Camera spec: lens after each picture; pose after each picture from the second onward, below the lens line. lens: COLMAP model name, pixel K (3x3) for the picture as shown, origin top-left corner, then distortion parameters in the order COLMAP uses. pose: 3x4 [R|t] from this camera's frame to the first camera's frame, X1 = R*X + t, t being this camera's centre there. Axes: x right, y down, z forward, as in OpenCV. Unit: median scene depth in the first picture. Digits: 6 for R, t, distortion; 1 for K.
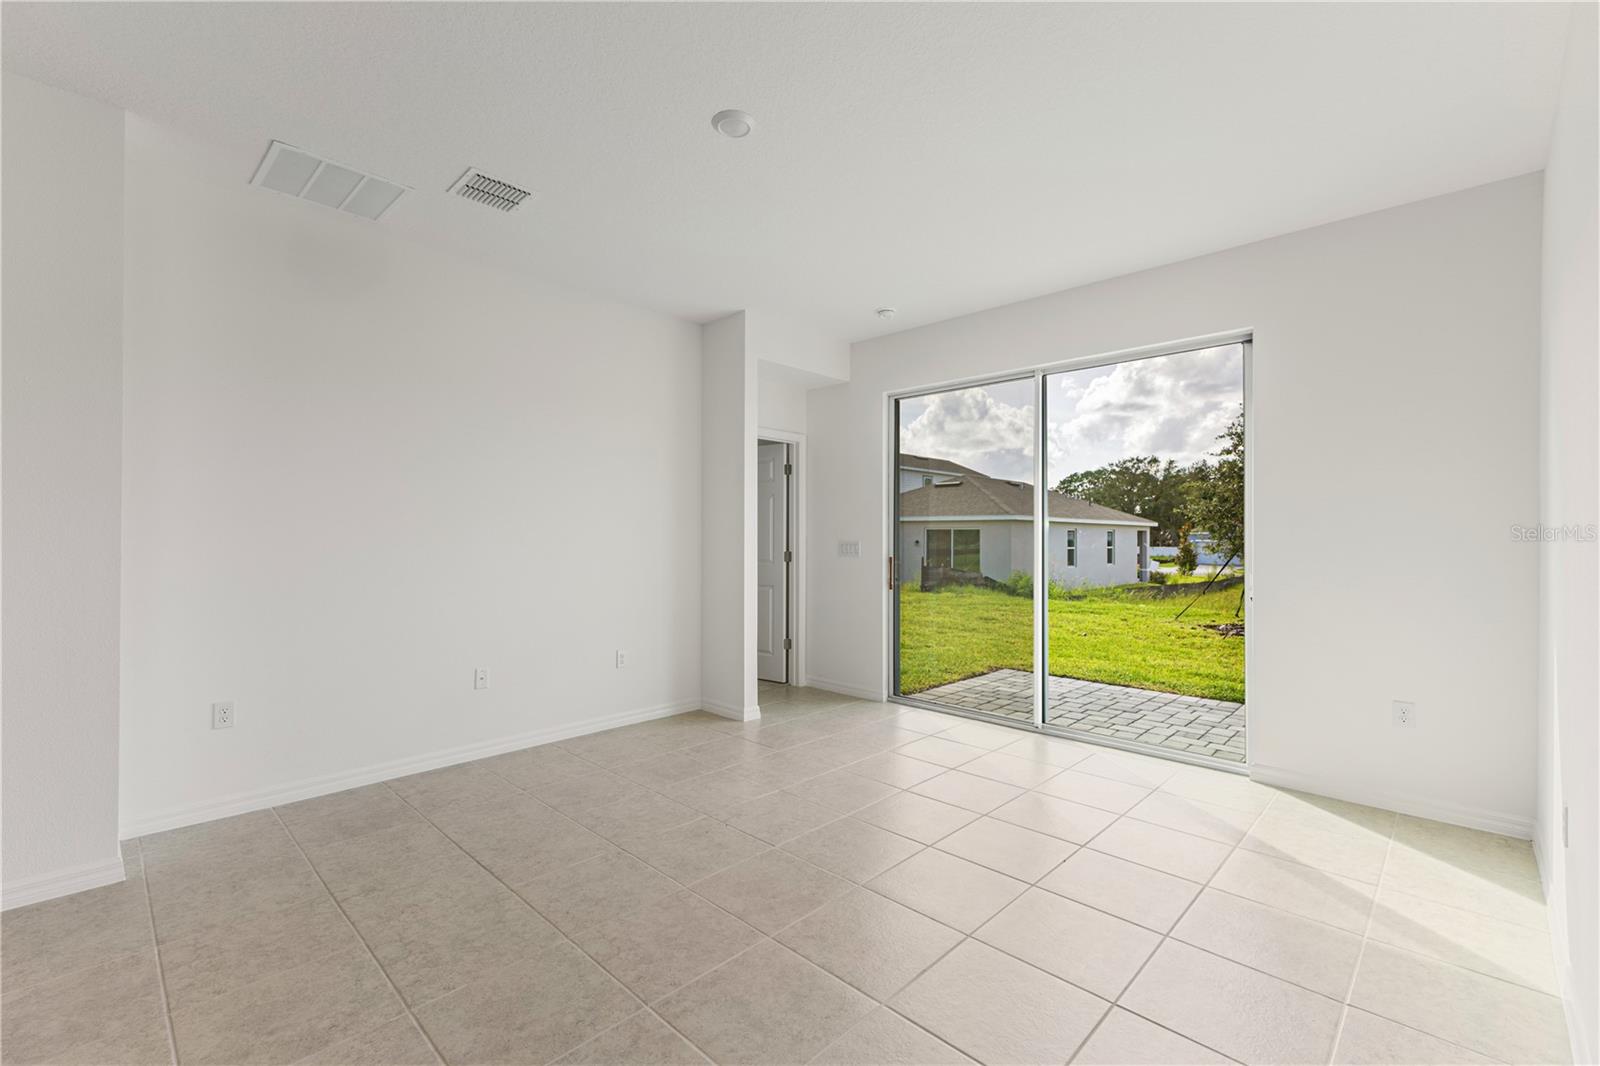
lens RADIAL K [[692.5, 0, 799.6], [0, 692.5, 536.4], [0, 0, 1]] dist [0.008653, 0.000374]
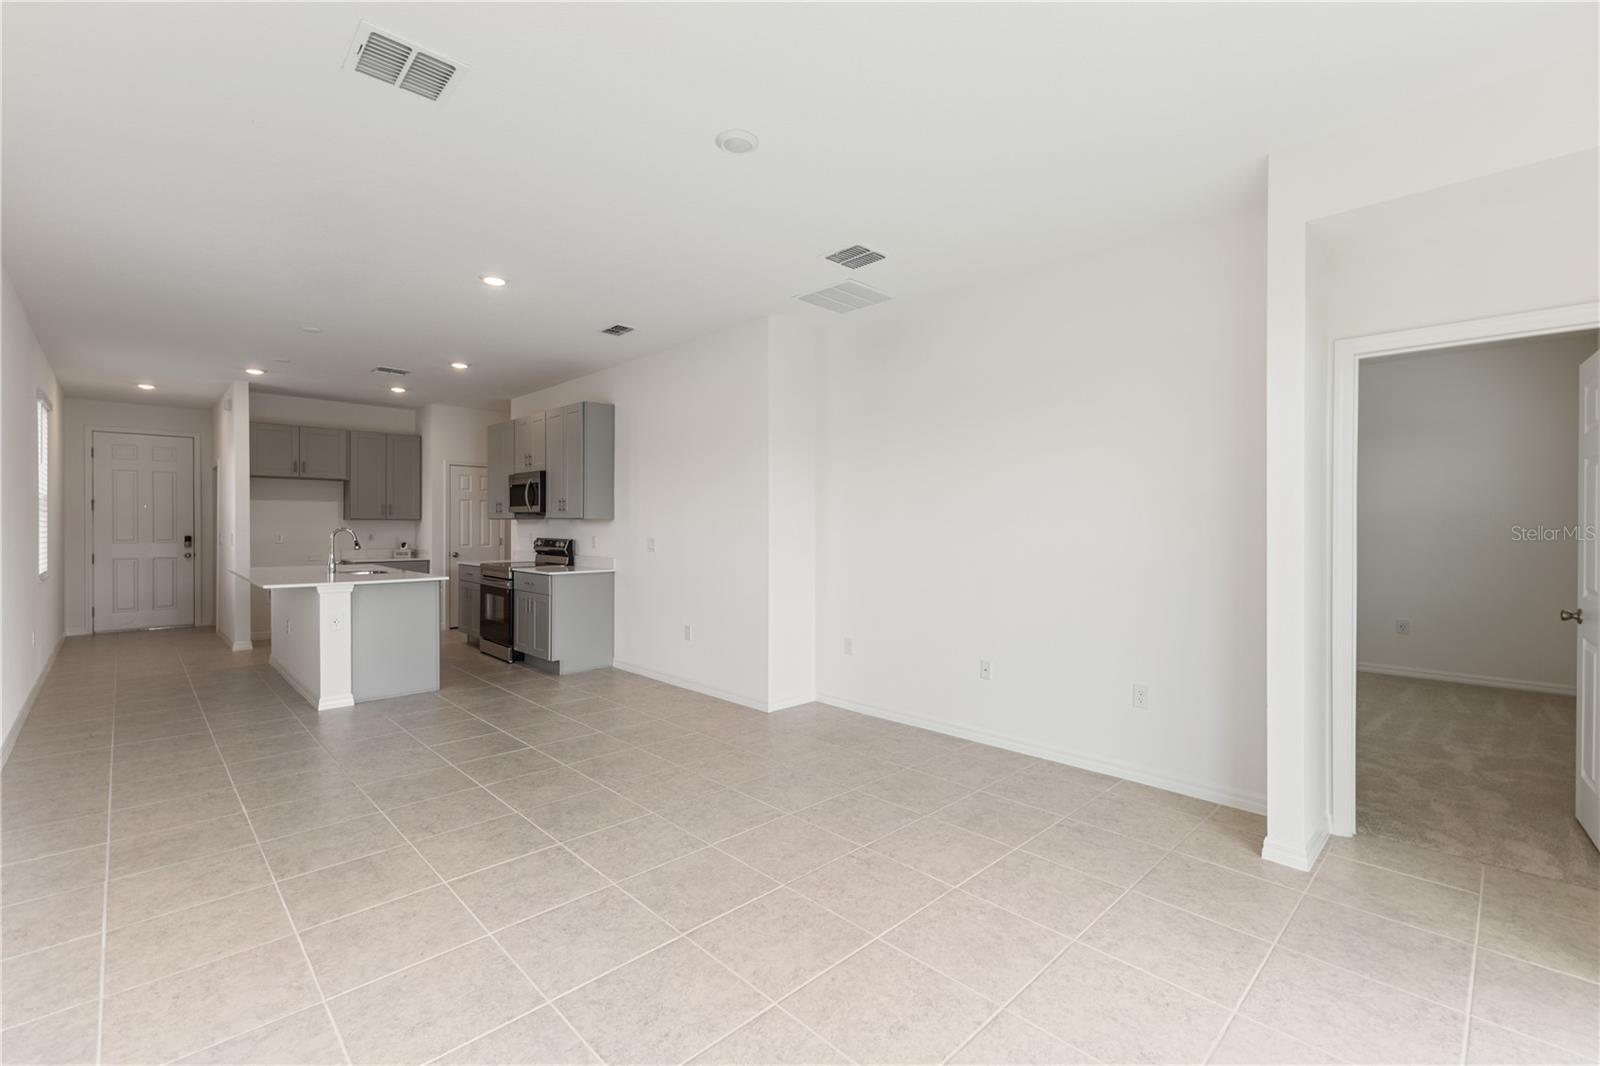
lens RADIAL K [[692.5, 0, 804.4], [0, 692.5, 529.2], [0, 0, 1]] dist [0.008653, 0.000374]
pose [[-0.031537, 0.003857, -0.999495, 0.450220], [0.001074, 0.999992, 0.003825, -0.012151], [0.999502, -0.000953, -0.031541, 0.545224]]
